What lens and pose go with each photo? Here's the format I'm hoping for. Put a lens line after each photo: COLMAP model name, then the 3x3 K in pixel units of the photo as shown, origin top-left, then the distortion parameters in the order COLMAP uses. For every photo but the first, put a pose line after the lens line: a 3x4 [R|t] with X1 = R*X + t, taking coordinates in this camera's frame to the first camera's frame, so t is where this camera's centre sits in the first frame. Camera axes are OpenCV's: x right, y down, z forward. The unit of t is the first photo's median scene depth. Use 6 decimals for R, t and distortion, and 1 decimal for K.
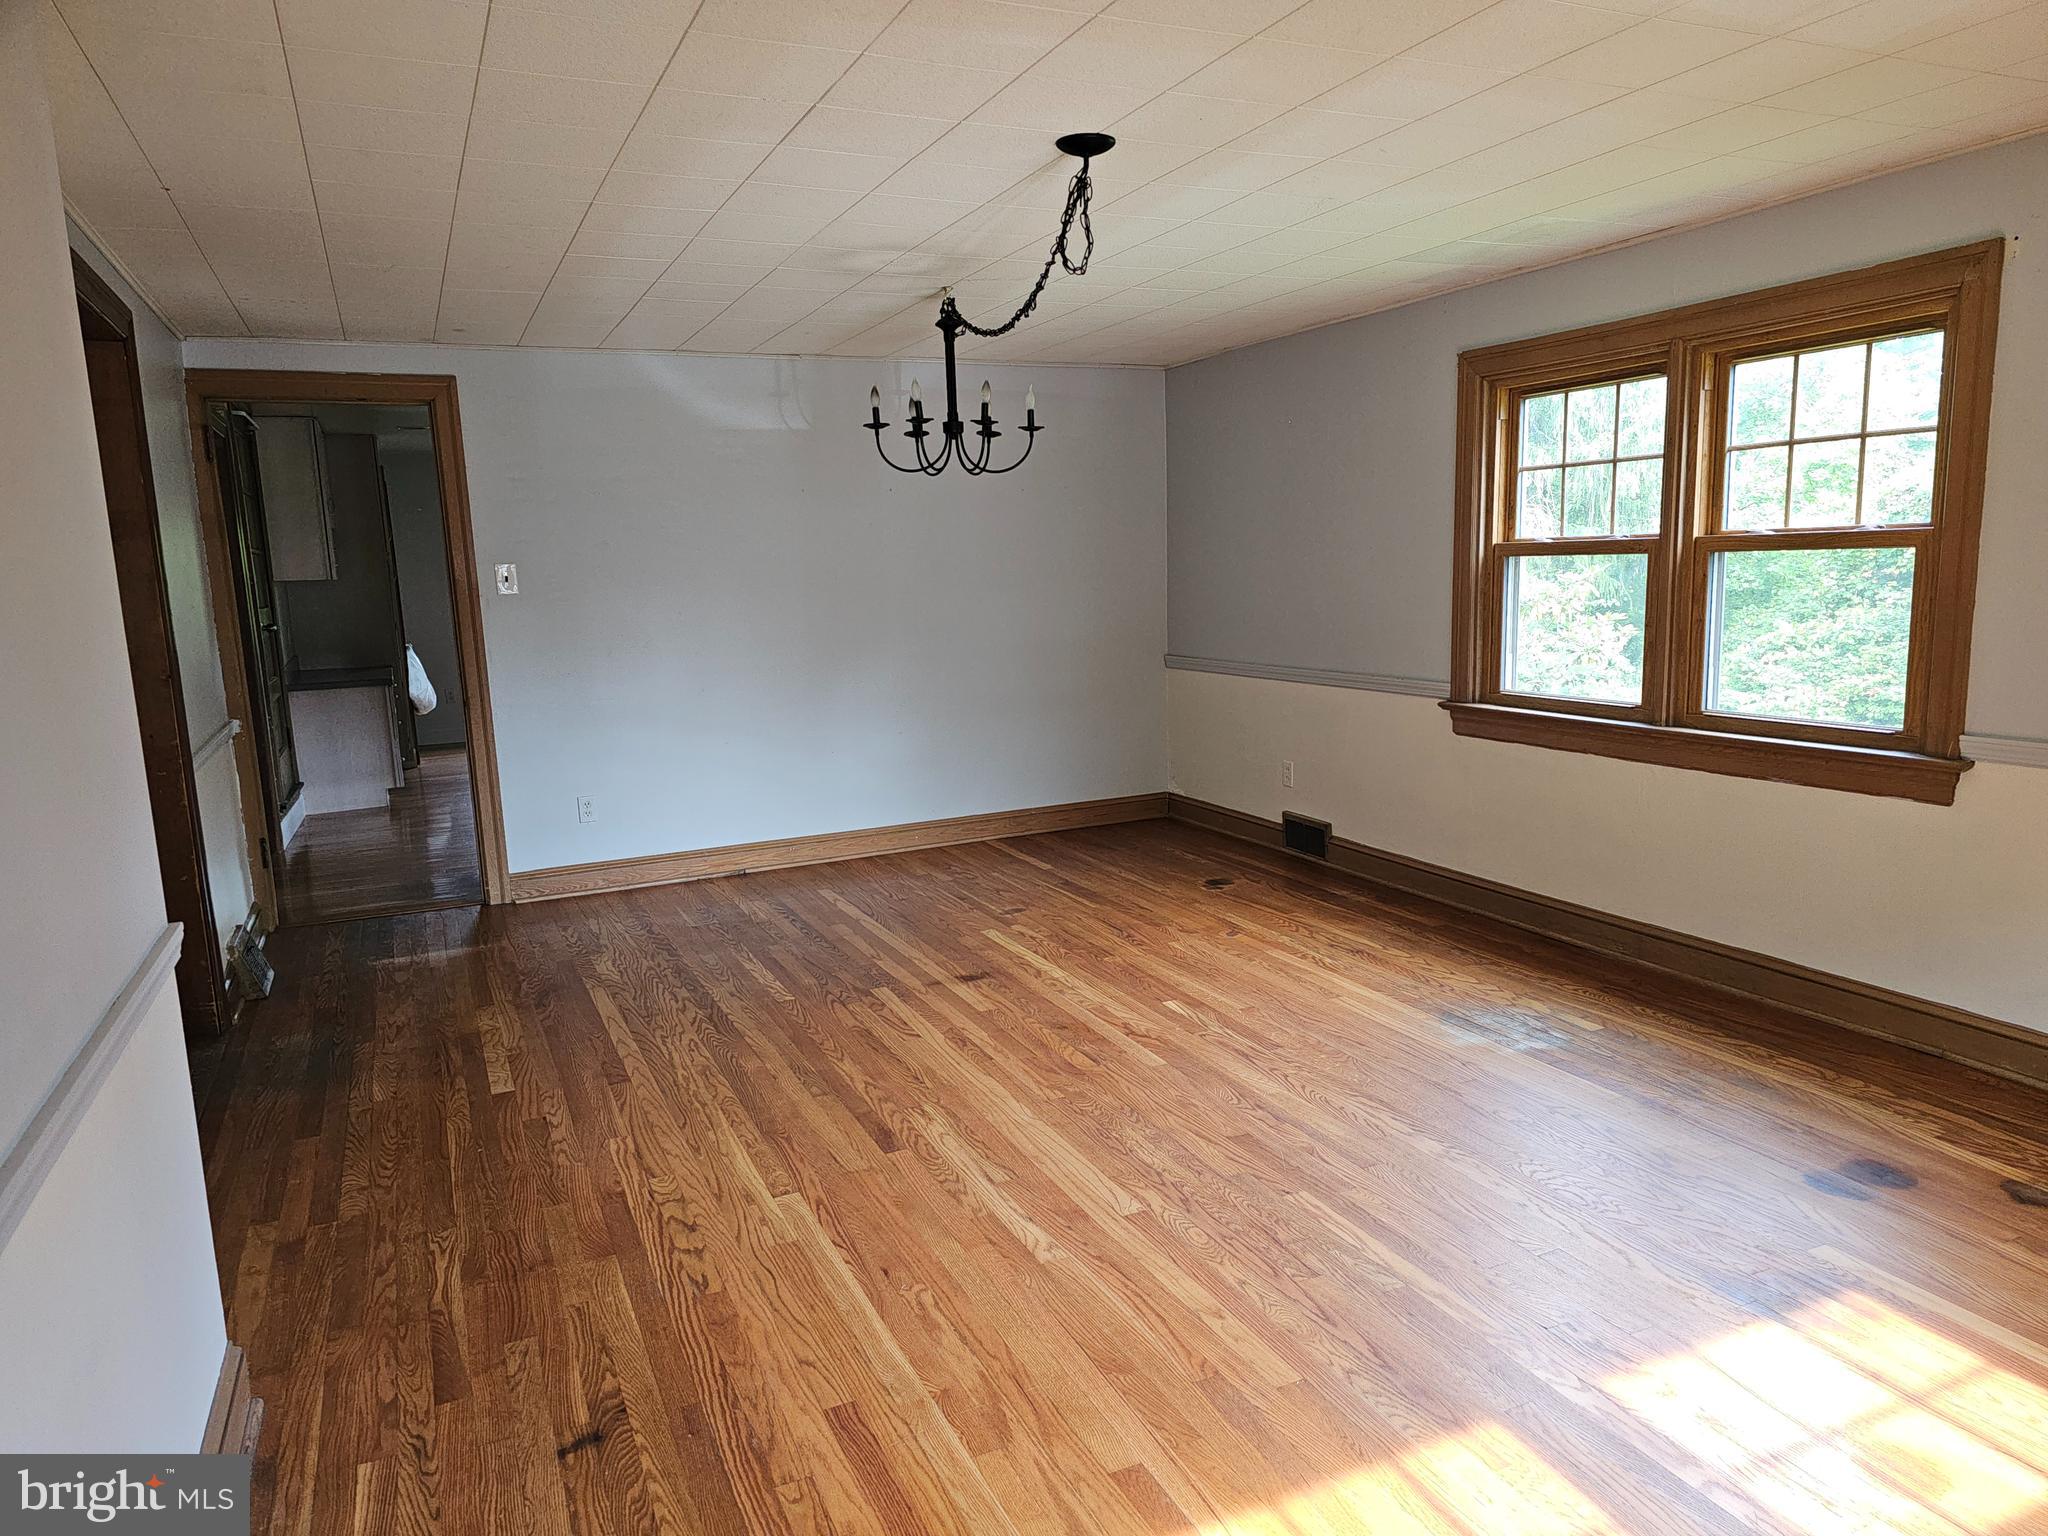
lens RADIAL K [[1372.0, 0, 1015.9], [0, 1372.0, 802.4], [0, 0, 1]] dist [0.042088, -0.016913]
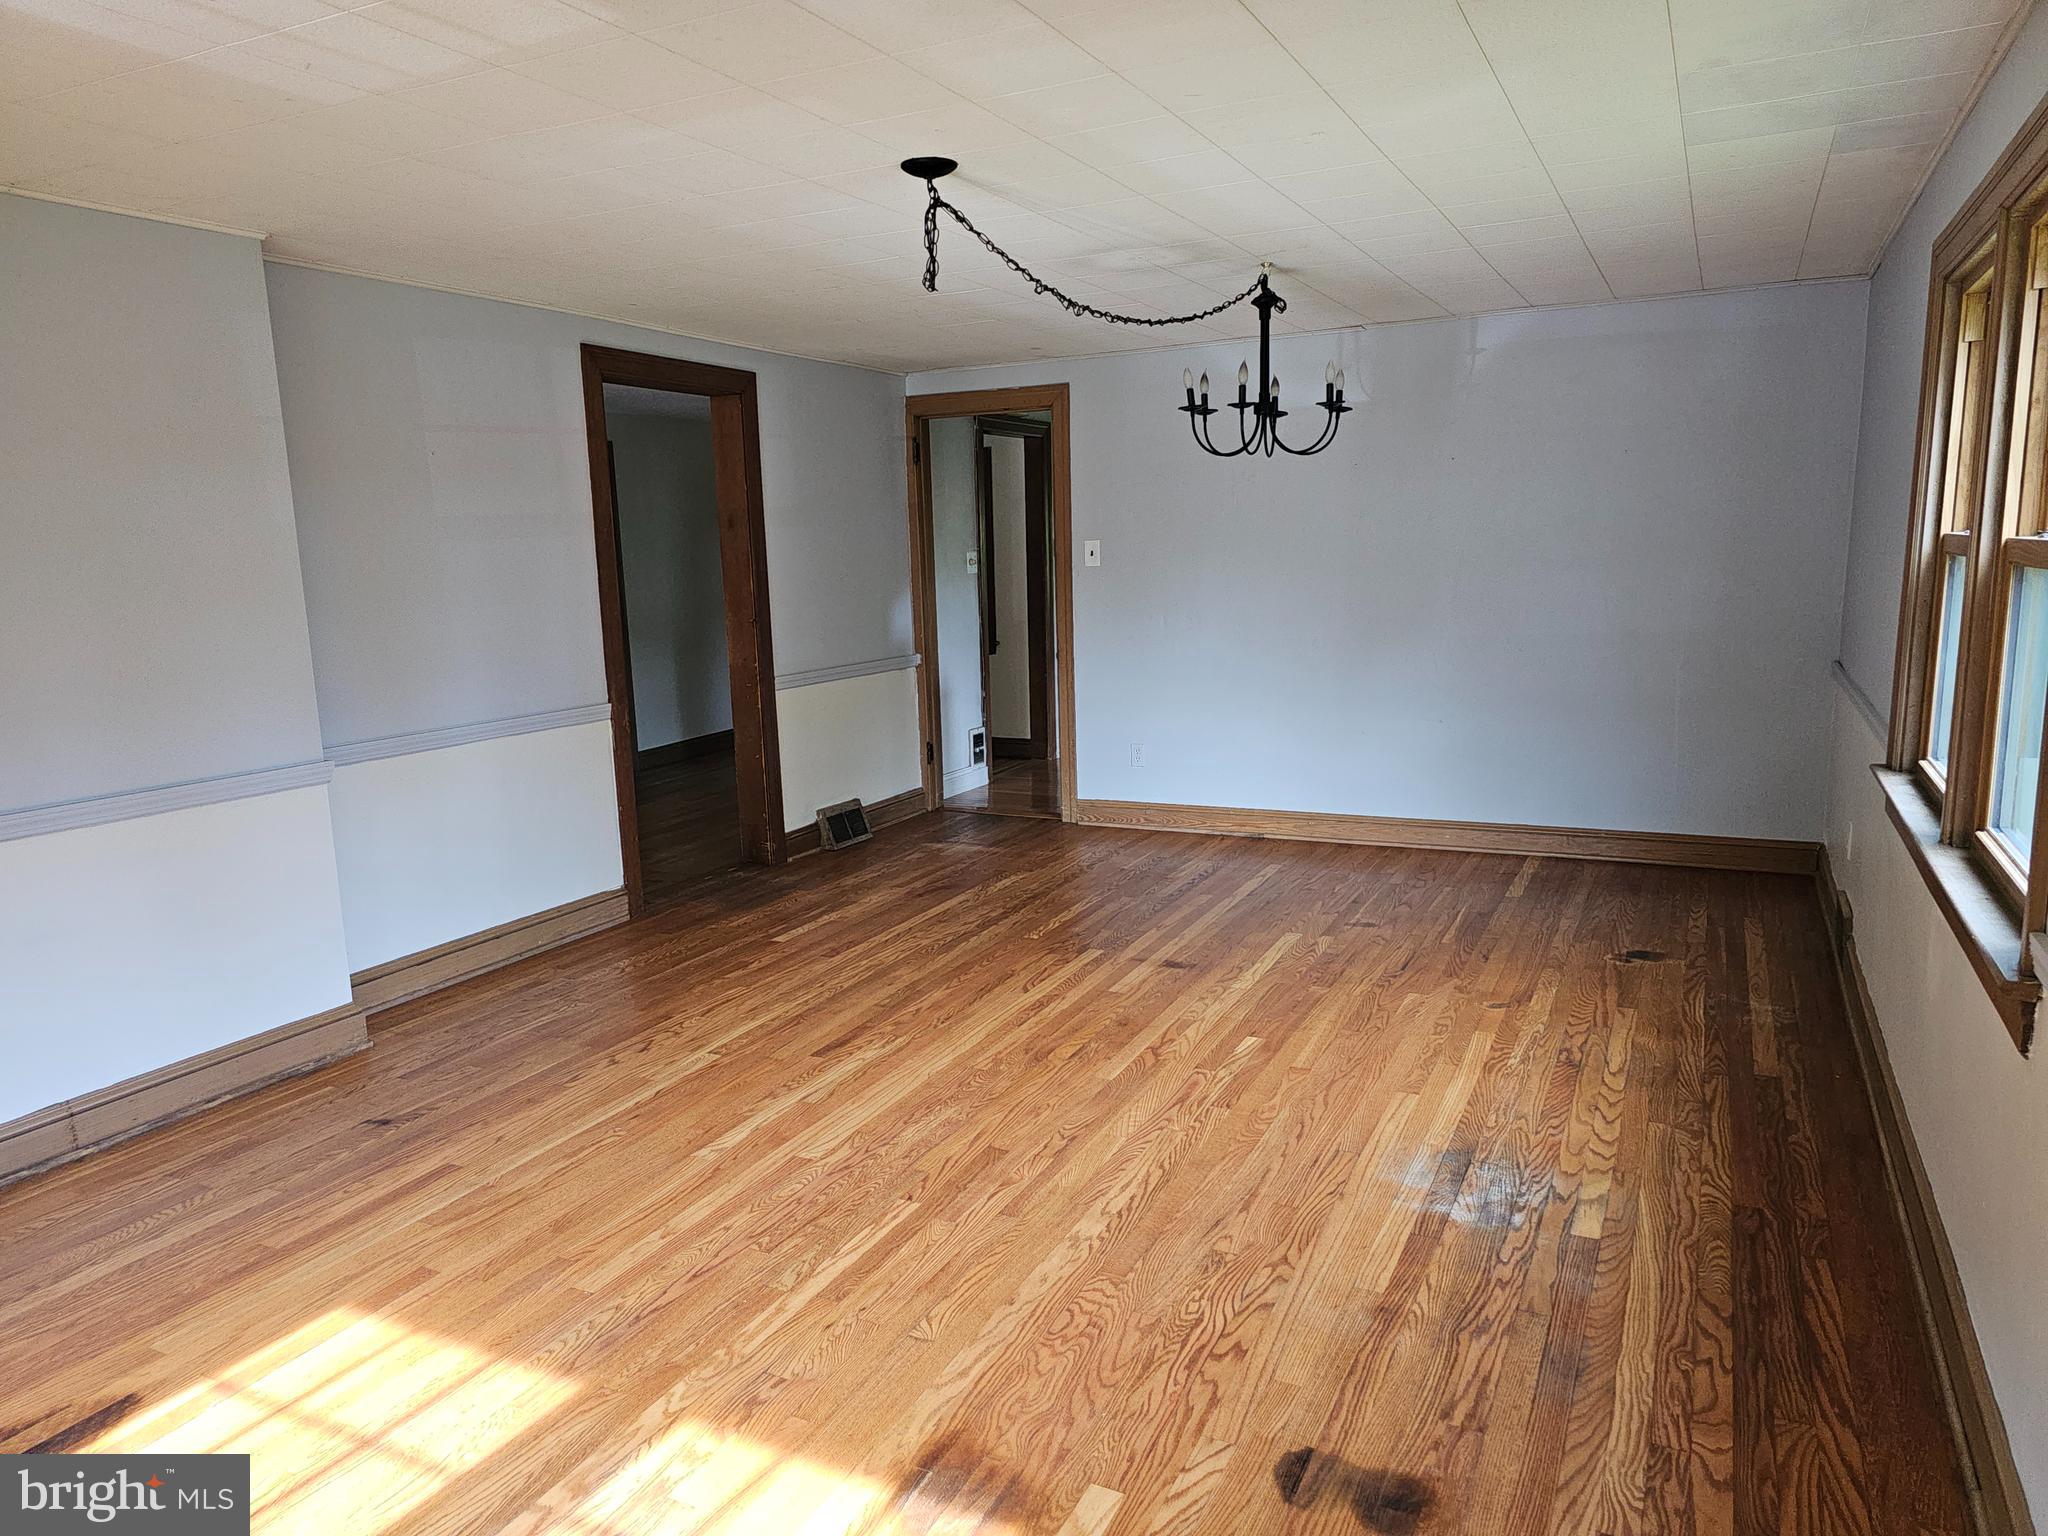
lens RADIAL K [[1372.0, 0, 1018.7], [0, 1372.0, 767.2], [0, 0, 1]] dist [0.042088, -0.016913]
pose [[0.628821, 0.147207, -0.763488, 0.668445], [-0.137523, 0.987491, 0.077130, -0.078998], [0.765292, 0.056497, 0.641199, 0.278691]]
